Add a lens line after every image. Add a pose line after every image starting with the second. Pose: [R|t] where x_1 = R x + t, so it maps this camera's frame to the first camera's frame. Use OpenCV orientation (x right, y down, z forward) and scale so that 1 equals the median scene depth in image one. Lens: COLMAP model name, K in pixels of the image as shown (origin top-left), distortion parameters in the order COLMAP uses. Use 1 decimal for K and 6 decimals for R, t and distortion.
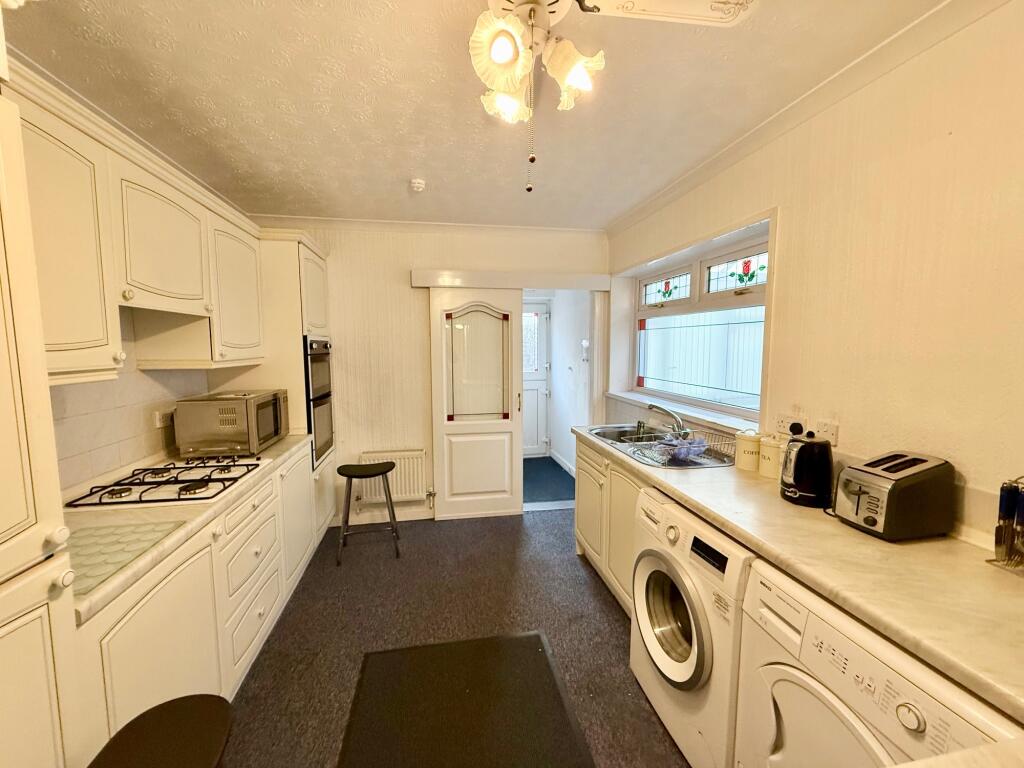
lens RADIAL K [[404.9, 0, 509.2], [0, 404.9, 383.7], [0, 0, 1]] dist [0.000666, -0.000637]
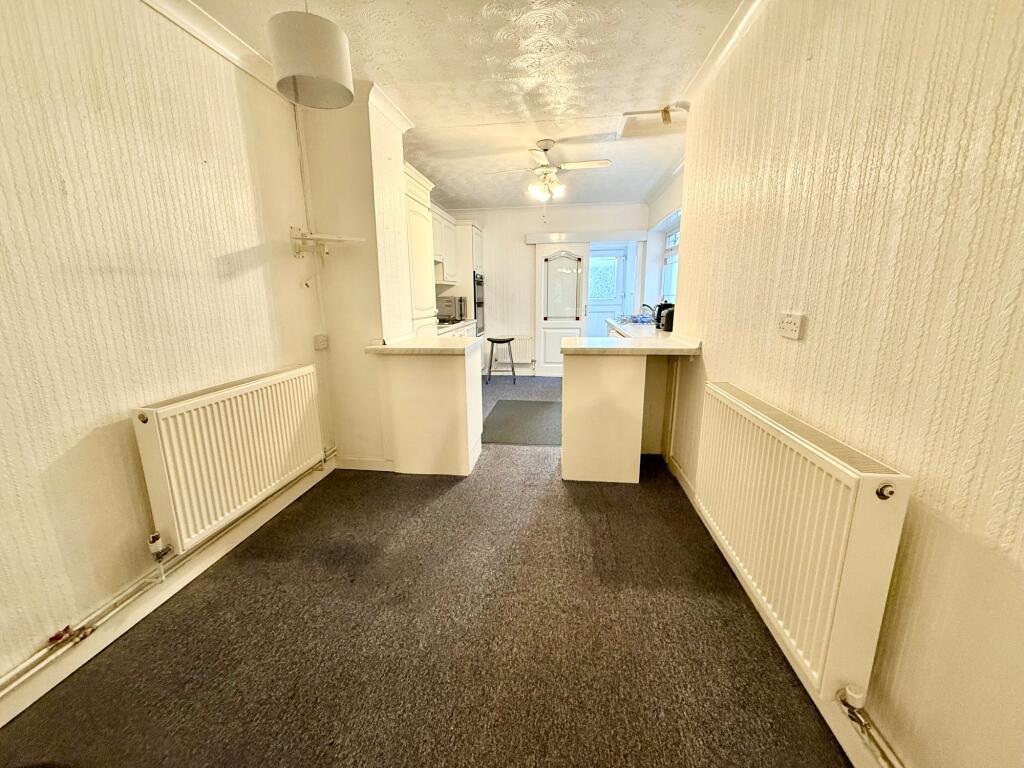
lens RADIAL K [[404.9, 0, 511.0], [0, 404.9, 382.4], [0, 0, 1]] dist [0.000666, -0.000637]
pose [[0.950126, 0.058373, -0.306355, 0.277051], [-0.021660, 0.992306, 0.121899, 0.150358], [0.311114, -0.109184, 0.944080, -0.770041]]
